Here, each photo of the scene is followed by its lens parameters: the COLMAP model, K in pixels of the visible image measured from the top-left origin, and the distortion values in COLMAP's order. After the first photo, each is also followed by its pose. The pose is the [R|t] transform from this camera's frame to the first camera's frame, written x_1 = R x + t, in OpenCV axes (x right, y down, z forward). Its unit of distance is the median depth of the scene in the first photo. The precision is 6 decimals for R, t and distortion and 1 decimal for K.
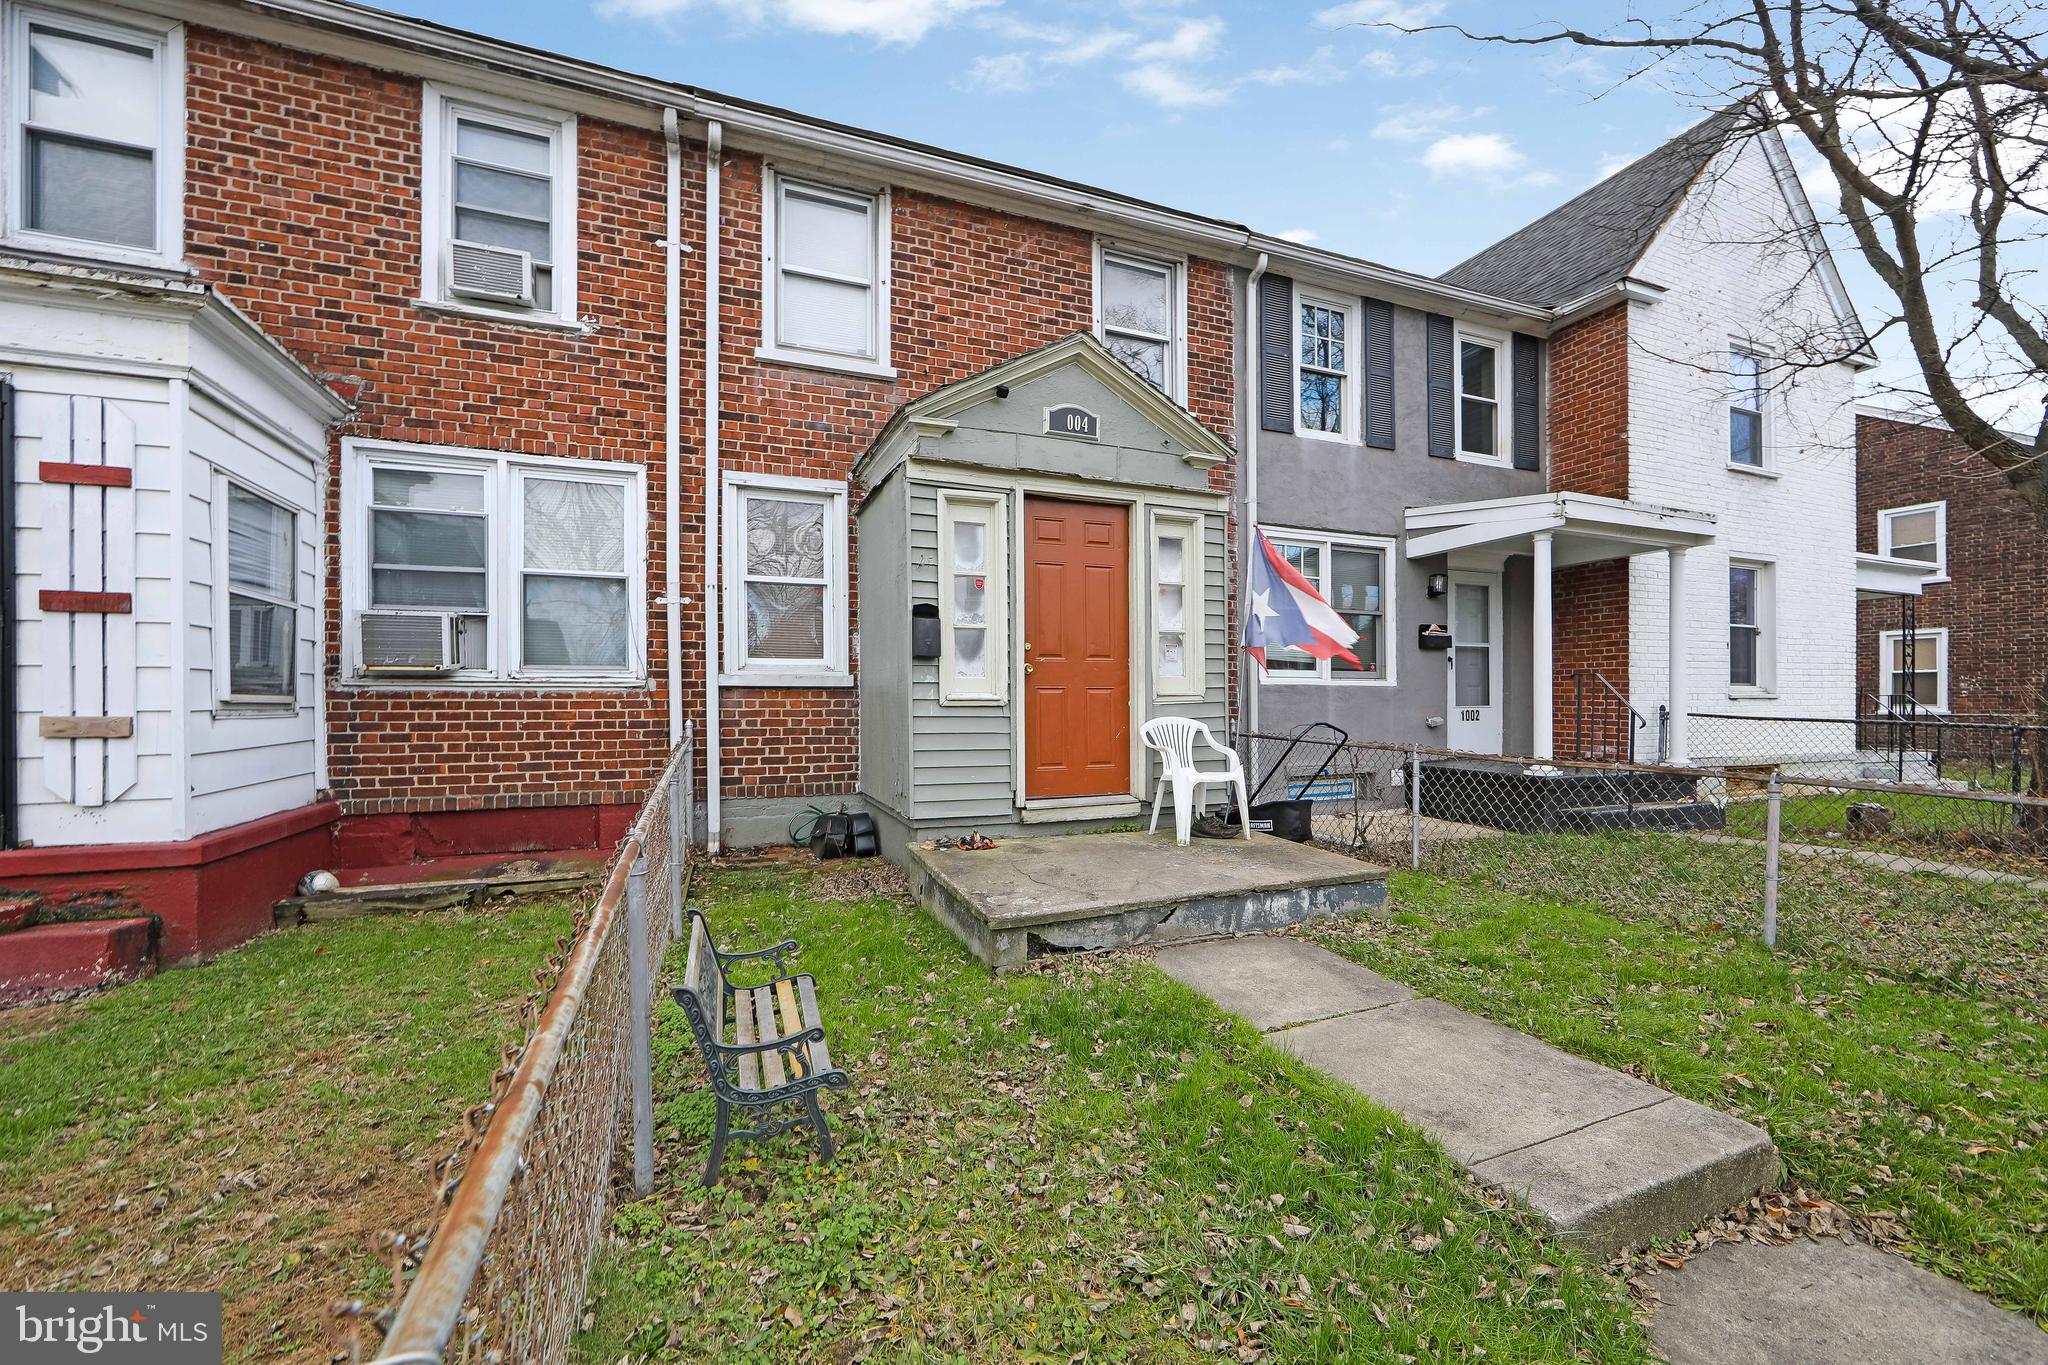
lens RADIAL K [[815.8, 0, 1069.4], [0, 815.8, 703.2], [0, 0, 1]] dist [-0.015988, 0.003746]
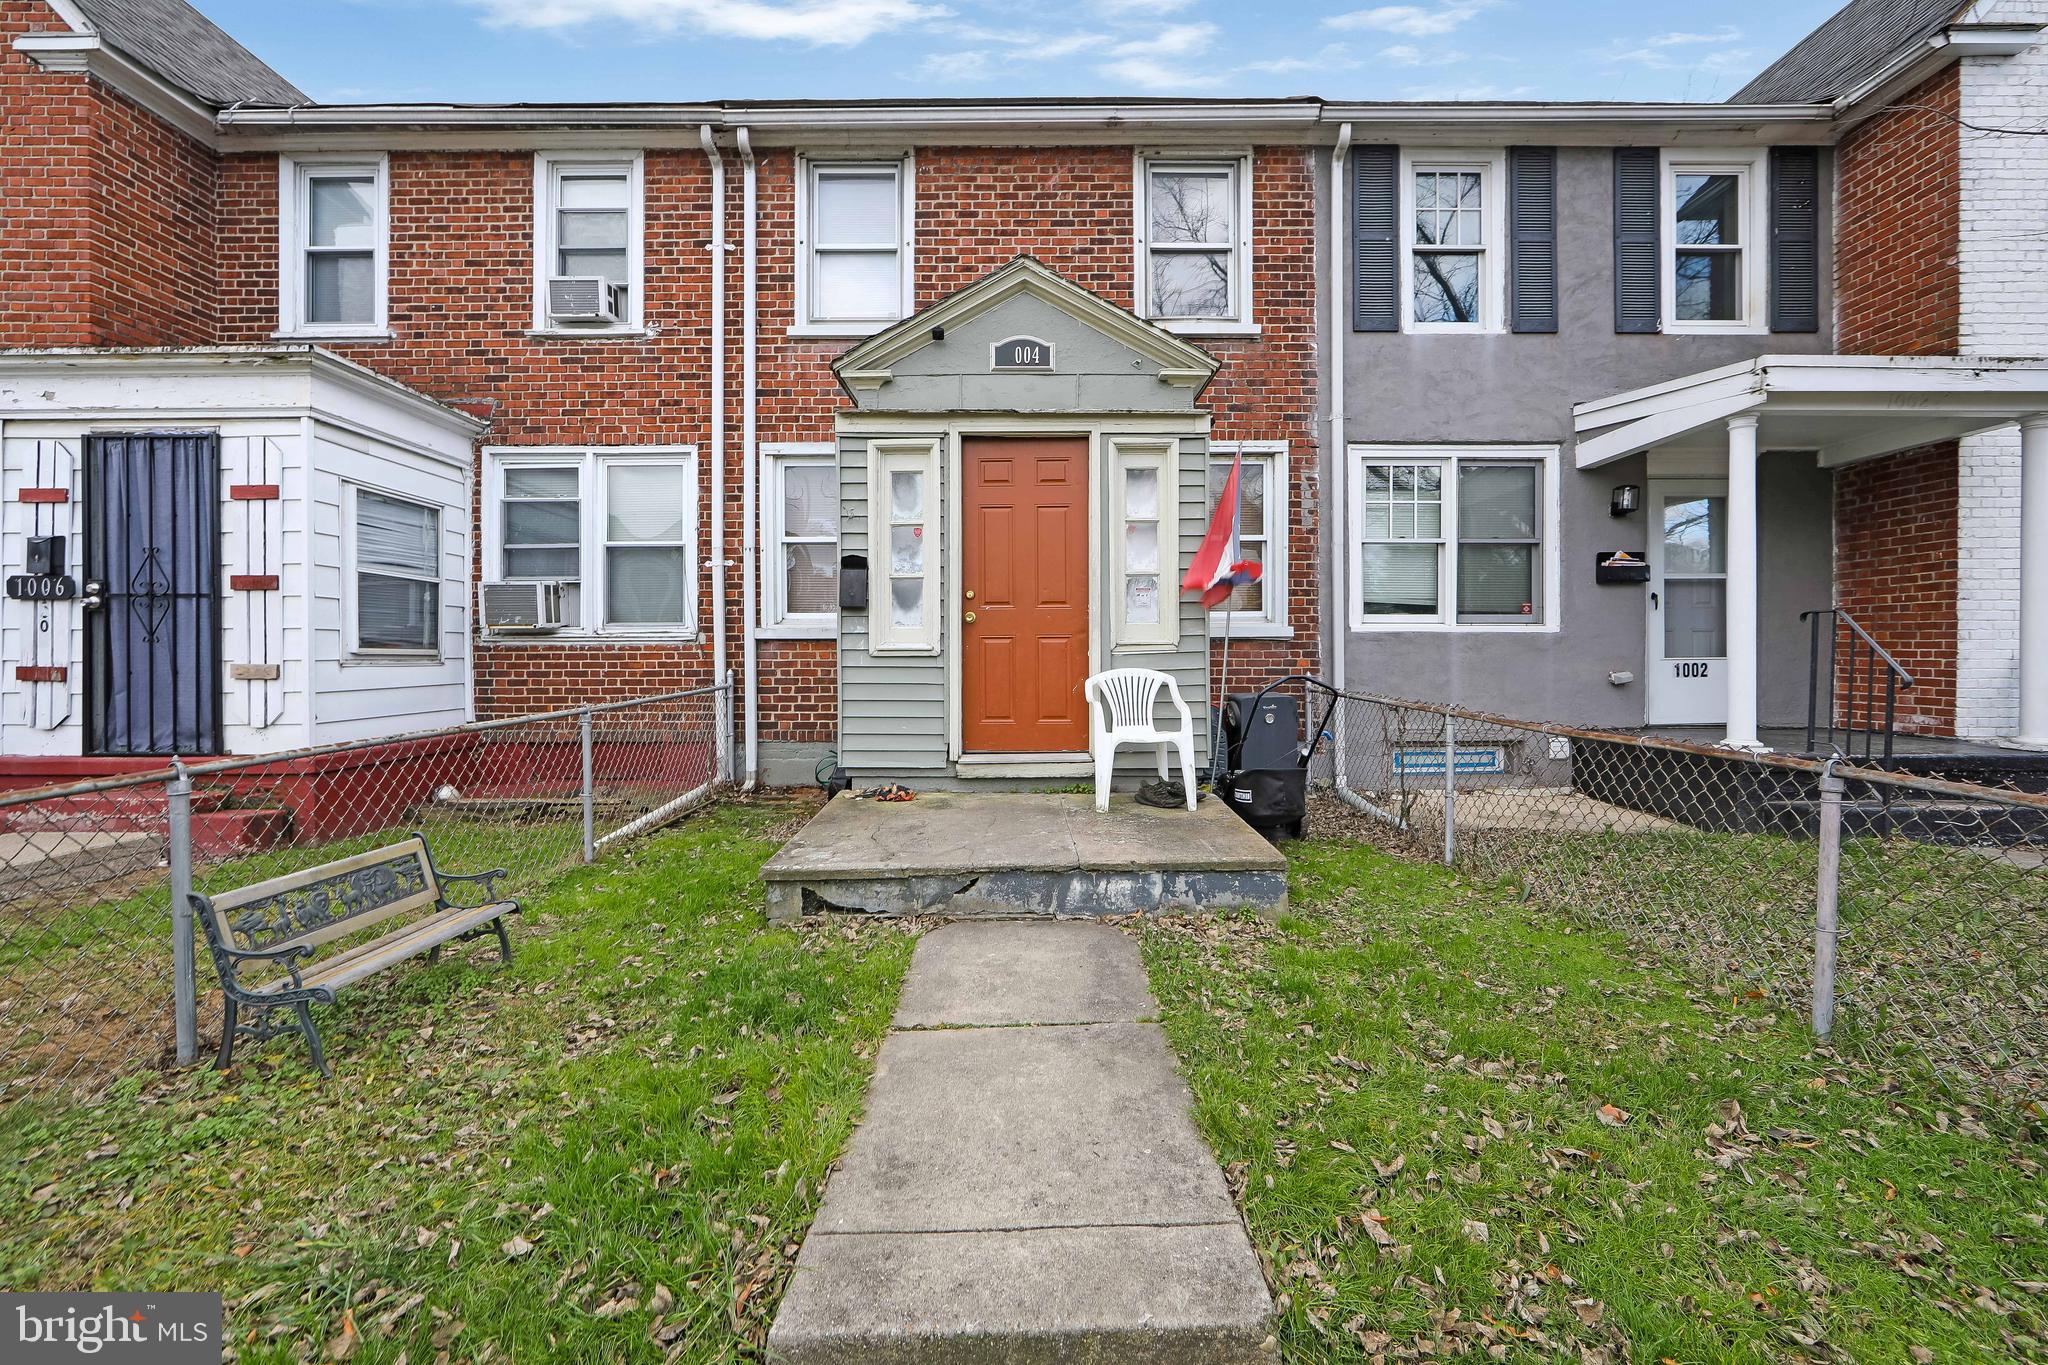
lens RADIAL K [[815.8, 0, 1056.0], [0, 815.8, 661.7], [0, 0, 1]] dist [-0.015988, 0.003746]
pose [[0.926377, 0.000712, -0.376596, 0.389242], [0.001254, 0.999987, 0.004976, 0.004784], [0.376595, -0.005082, 0.926364, 0.140328]]
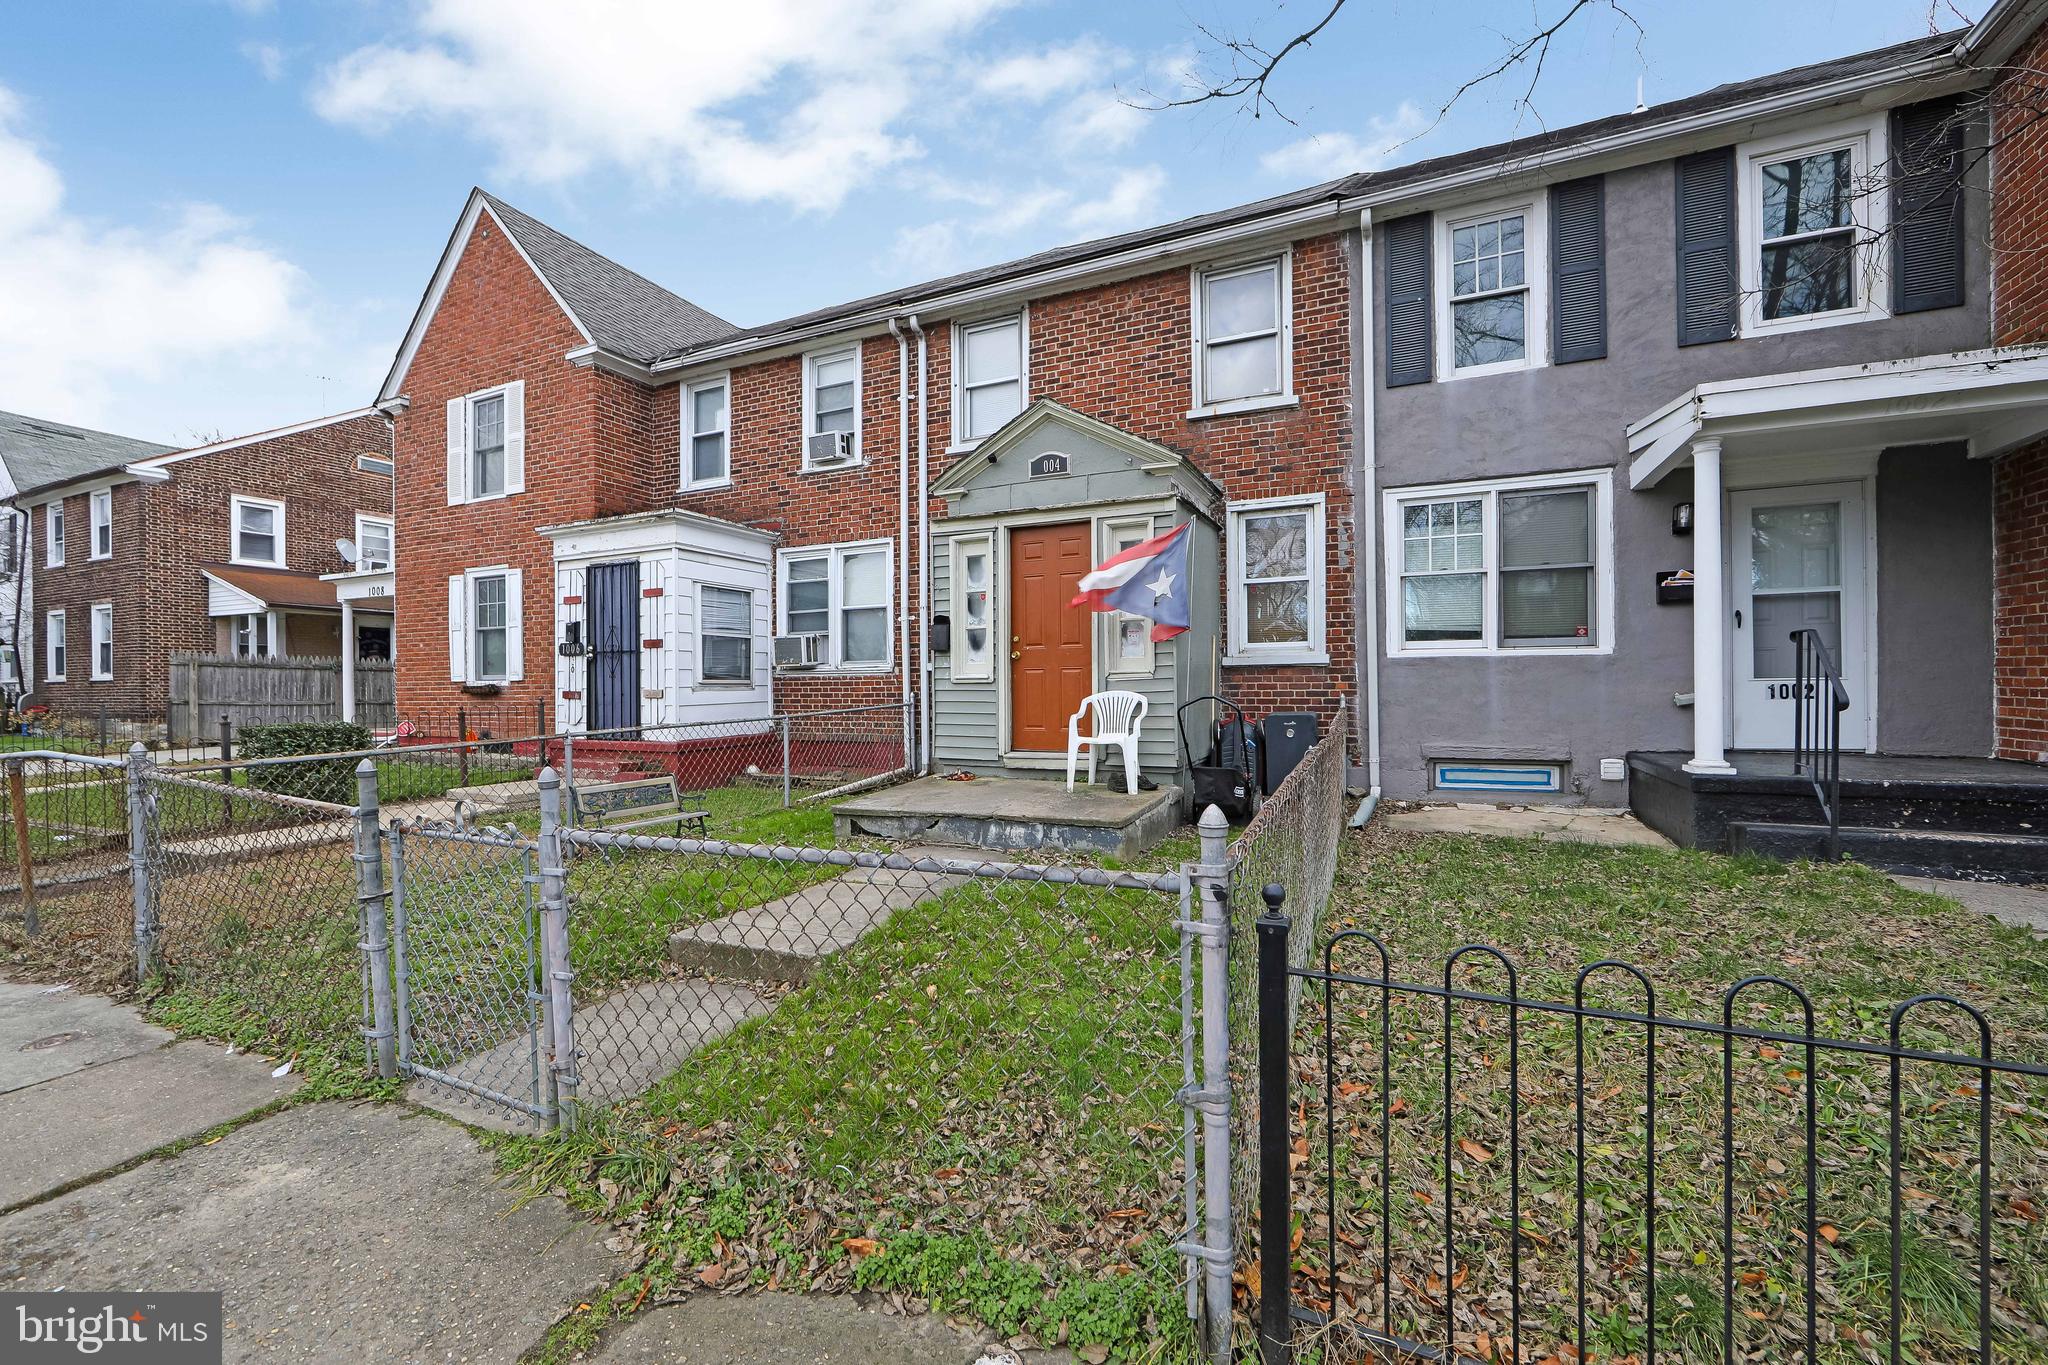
lens RADIAL K [[815.8, 0, 1061.8], [0, 815.8, 682.9], [0, 0, 1]] dist [-0.015988, 0.003746]
pose [[0.693568, -0.005113, -0.720373, 0.947964], [0.008330, 0.999965, 0.000922, 0.003356], [0.720343, -0.006640, 0.693586, 0.102404]]
